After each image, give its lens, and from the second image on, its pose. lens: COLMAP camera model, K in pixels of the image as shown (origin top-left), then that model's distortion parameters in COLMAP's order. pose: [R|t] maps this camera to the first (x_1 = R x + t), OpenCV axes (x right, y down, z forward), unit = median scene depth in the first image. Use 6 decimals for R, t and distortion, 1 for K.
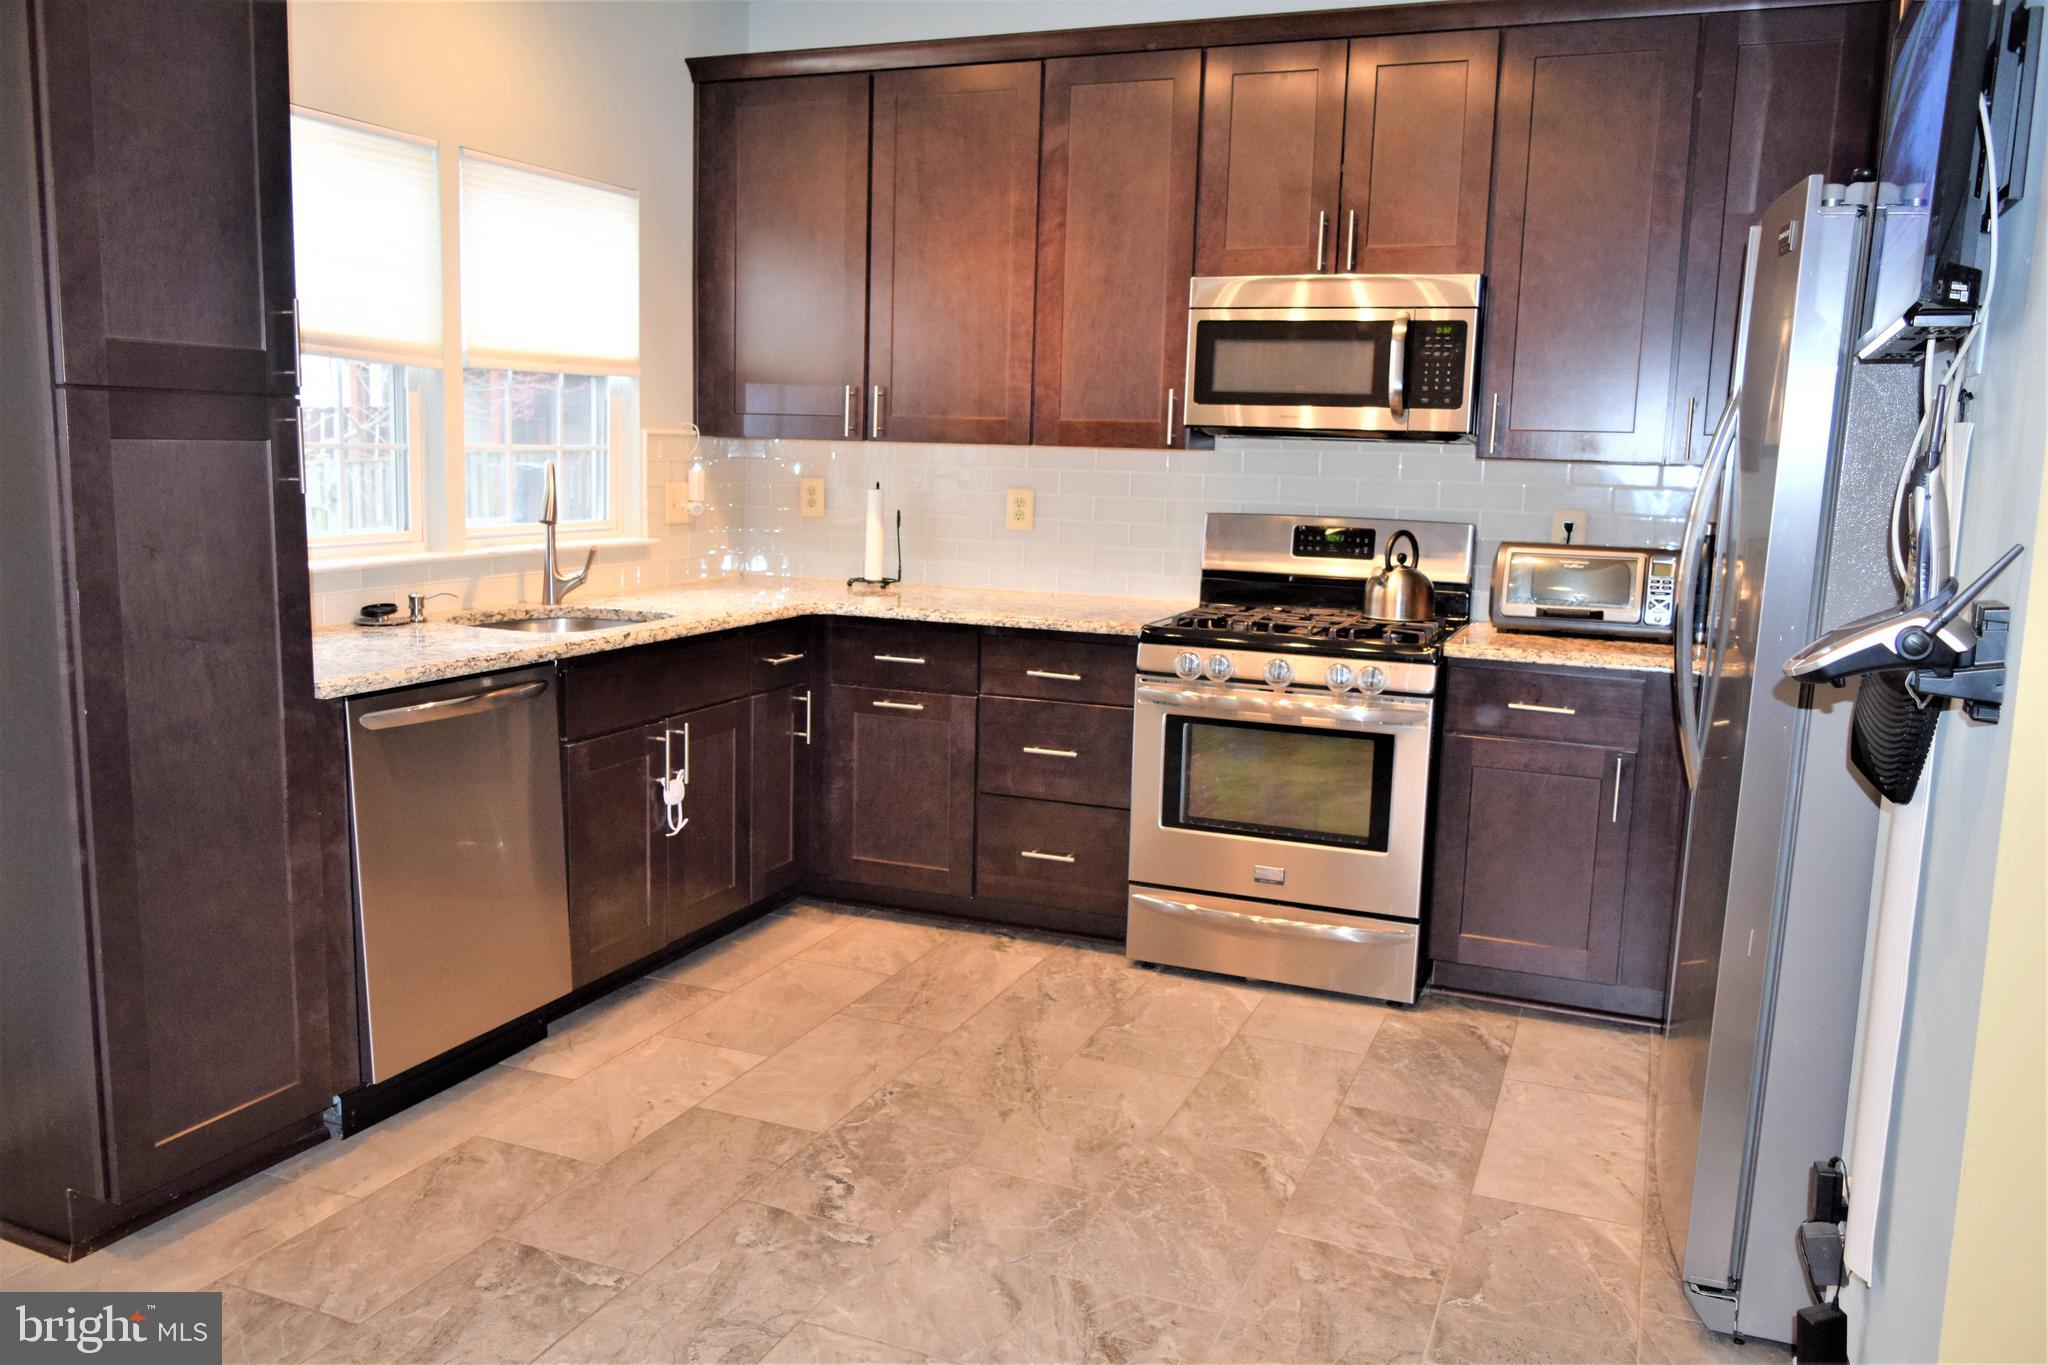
lens RADIAL K [[1586.0, 0, 1023.3], [0, 1586.0, 679.7], [0, 0, 1]] dist [-0.010760, 0.001668]
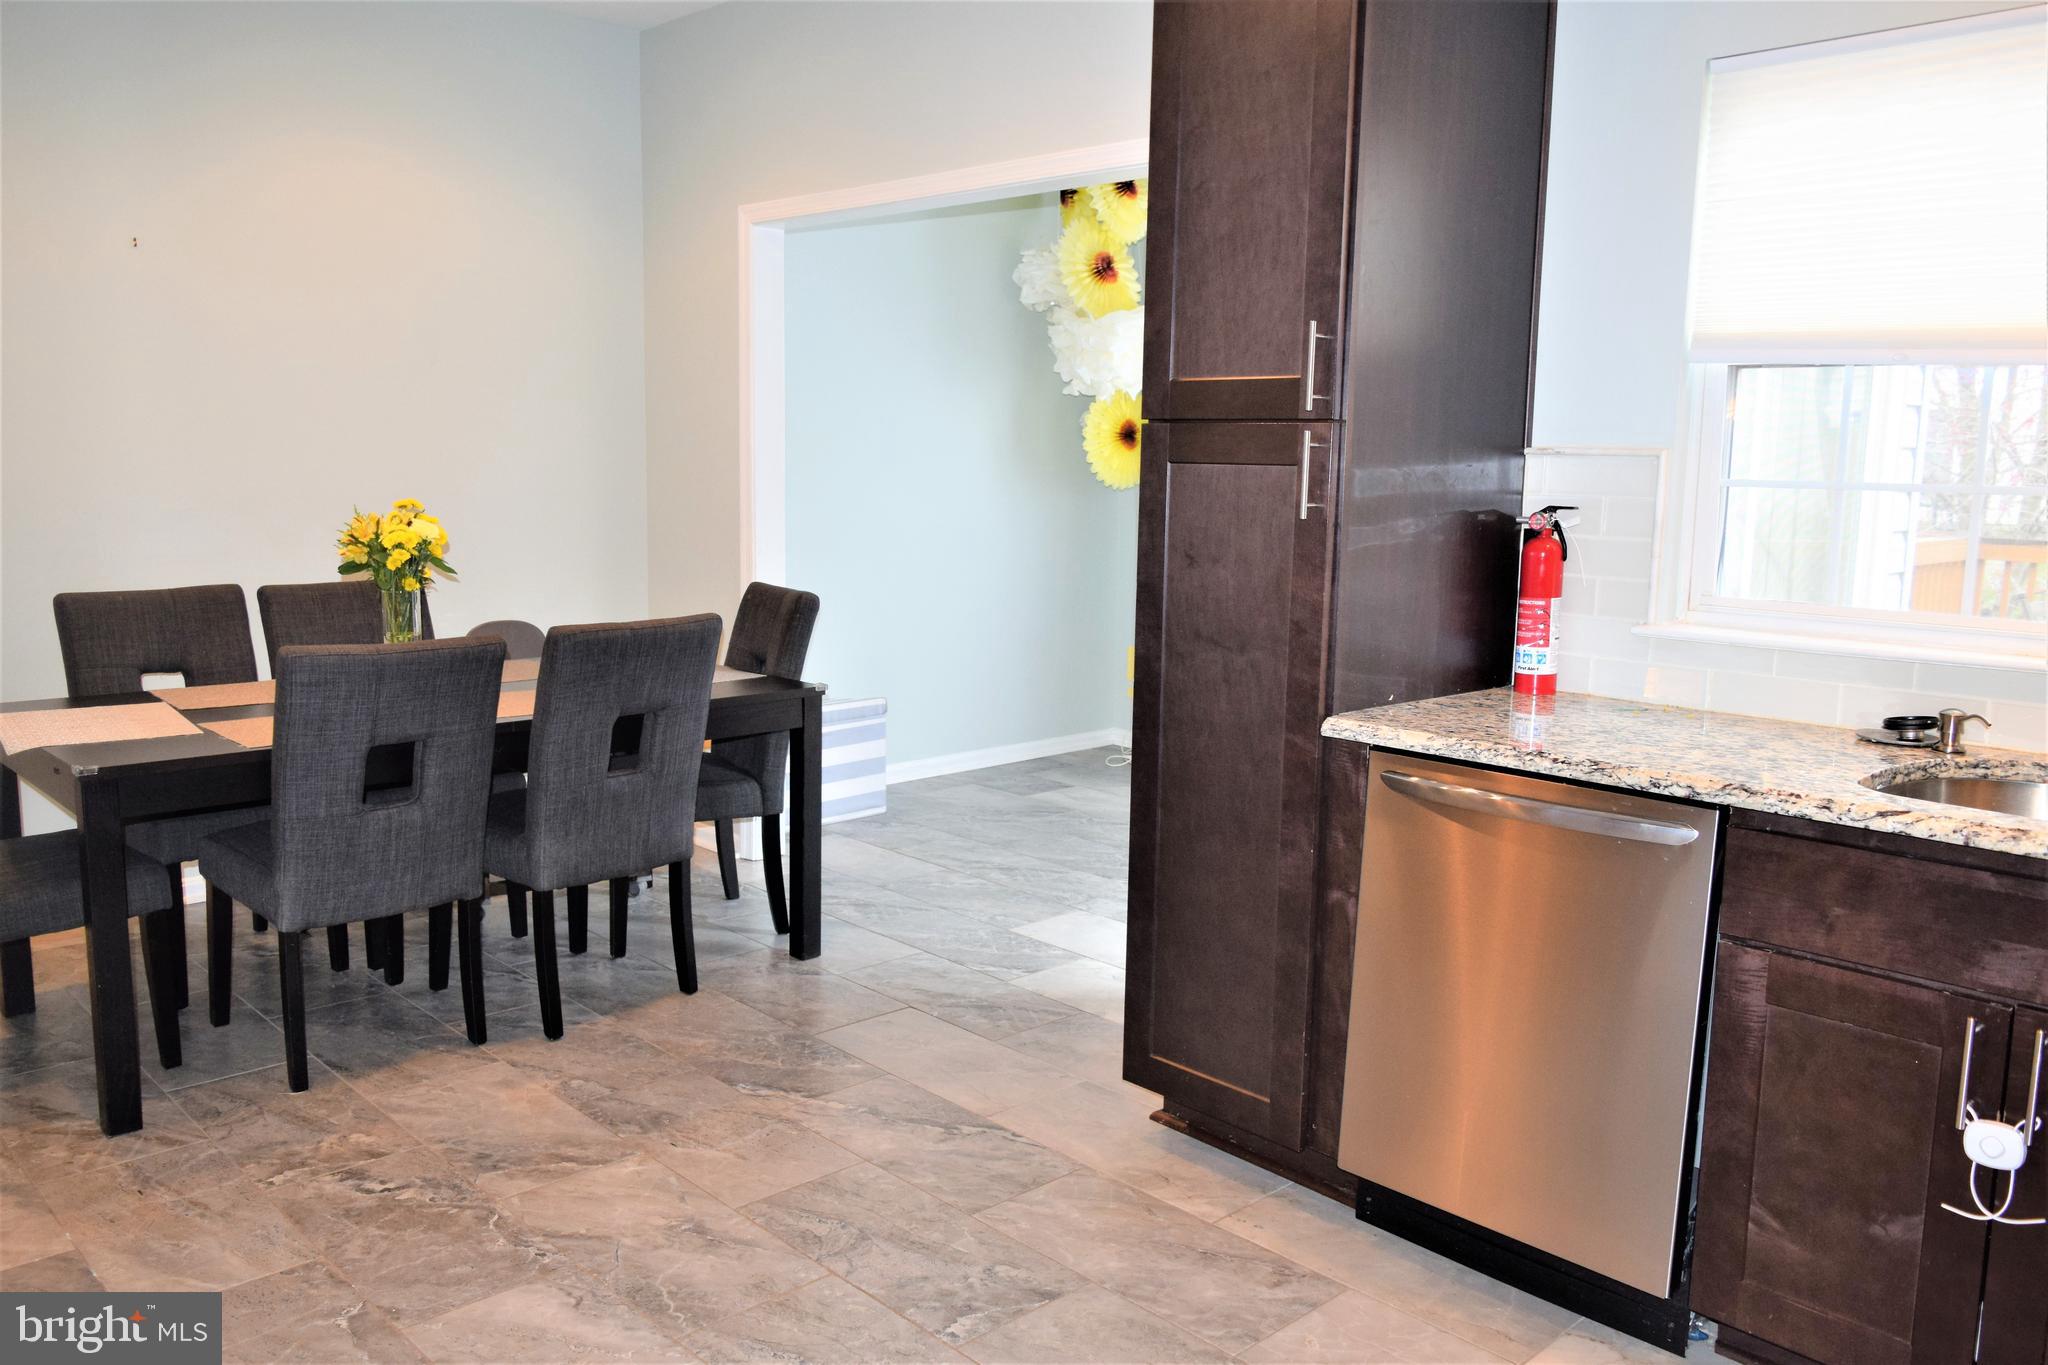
lens RADIAL K [[1586.0, 0, 1023.3], [0, 1586.0, 679.7], [0, 0, 1]] dist [-0.010760, 0.001668]
pose [[-0.400473, 0.097360, -0.911121, 0.382886], [-0.166944, 0.969944, 0.177024, -0.121742], [0.900972, 0.222999, -0.372183, 0.902424]]
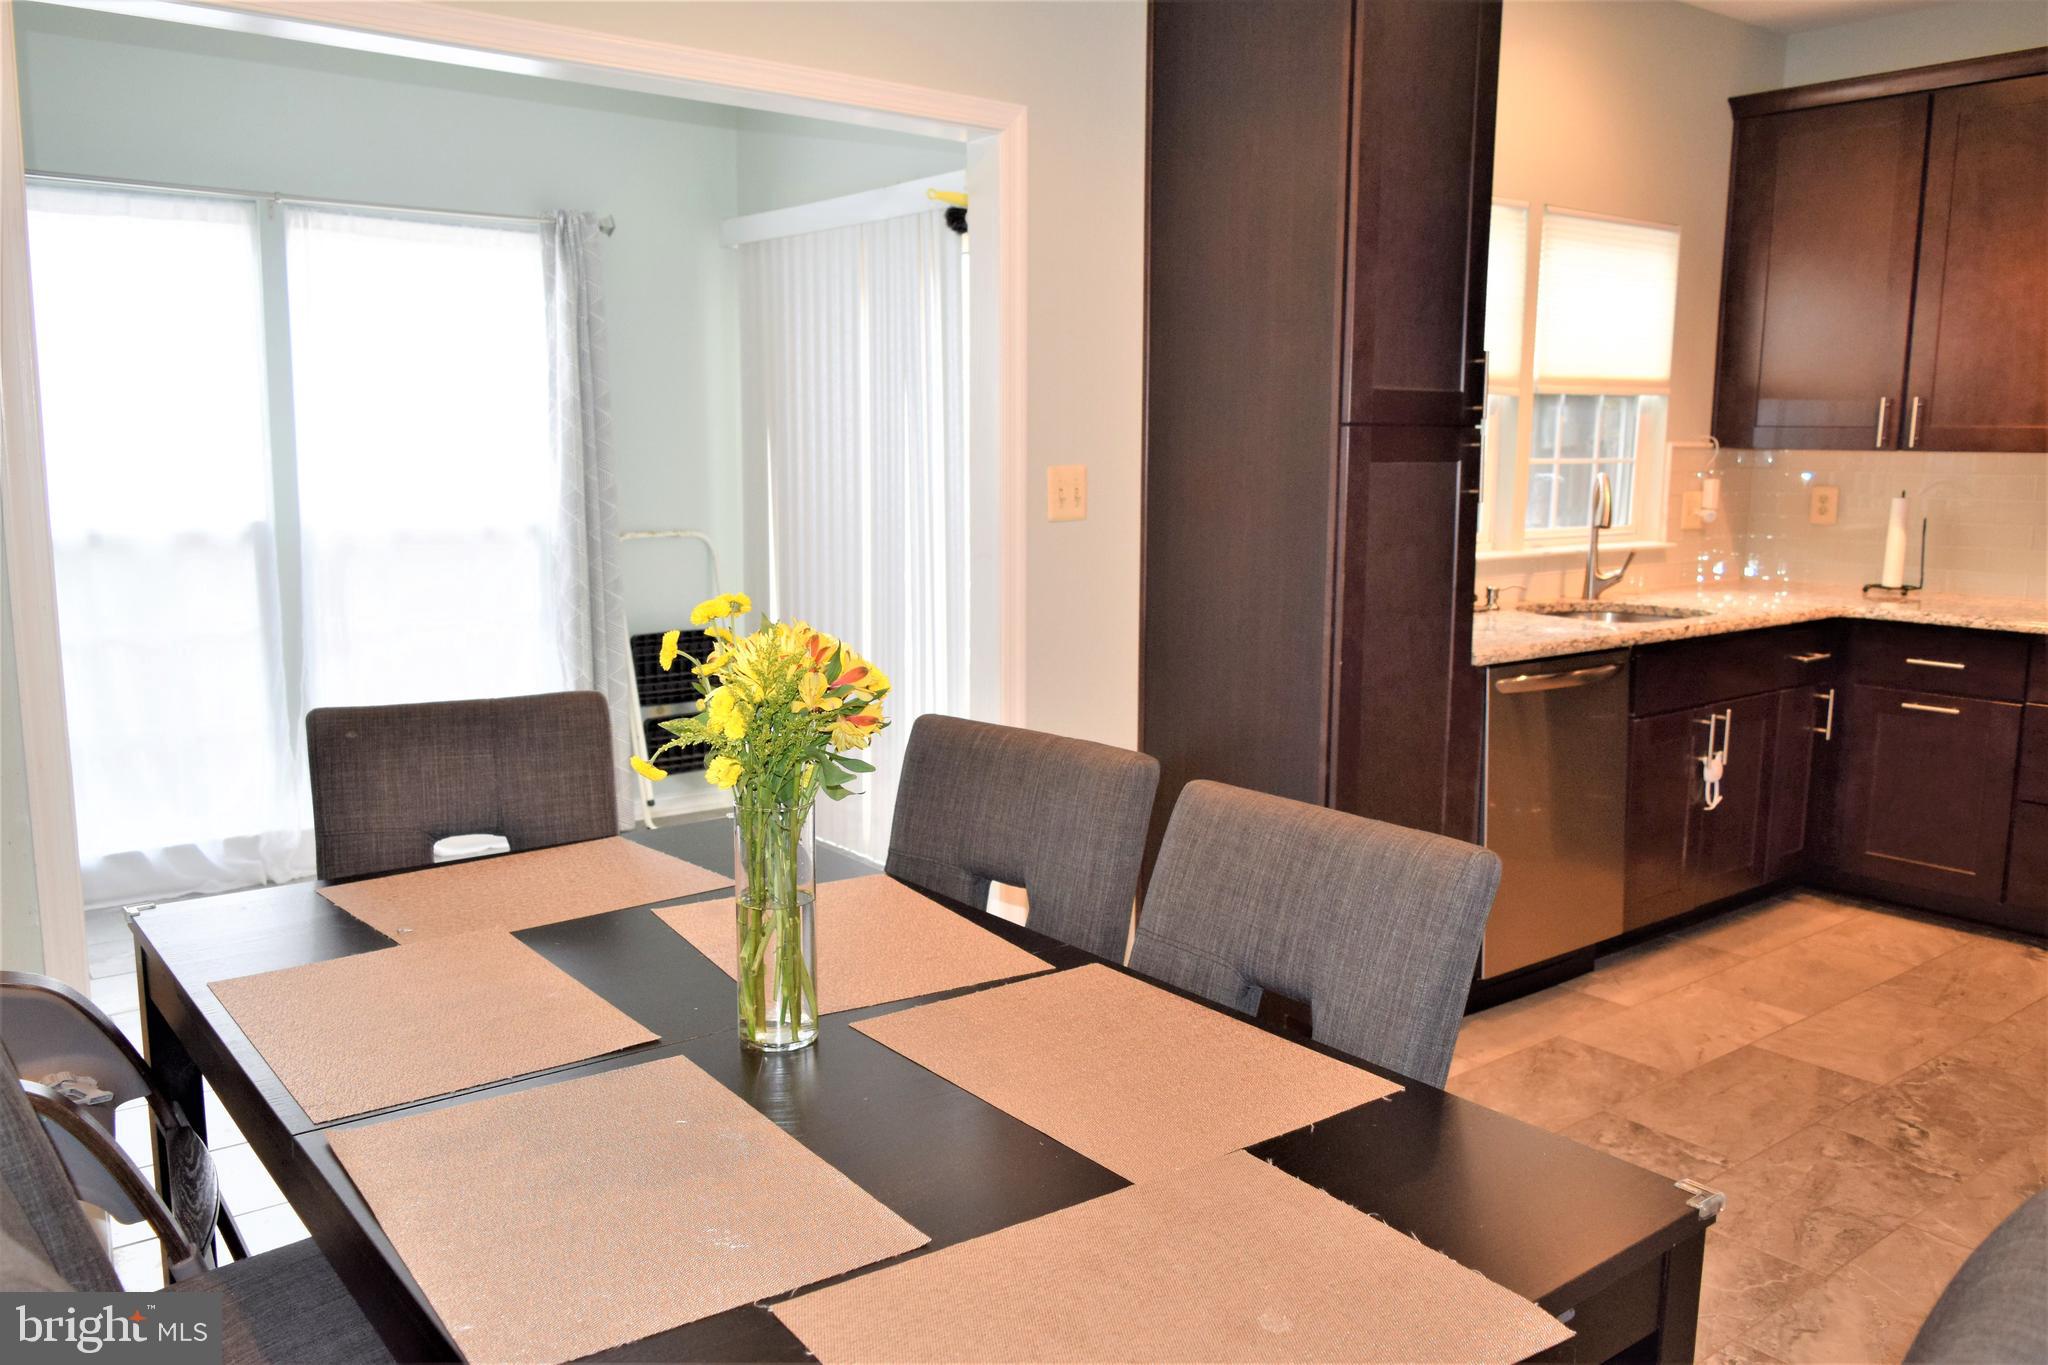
lens RADIAL K [[1586.0, 0, 1023.3], [0, 1586.0, 679.7], [0, 0, 1]] dist [-0.010760, 0.001668]
pose [[0.870179, 0.055259, -0.489627, -0.104907], [-0.056944, 0.998312, 0.011468, 0.022699], [0.489434, 0.017902, 0.871857, -0.212054]]
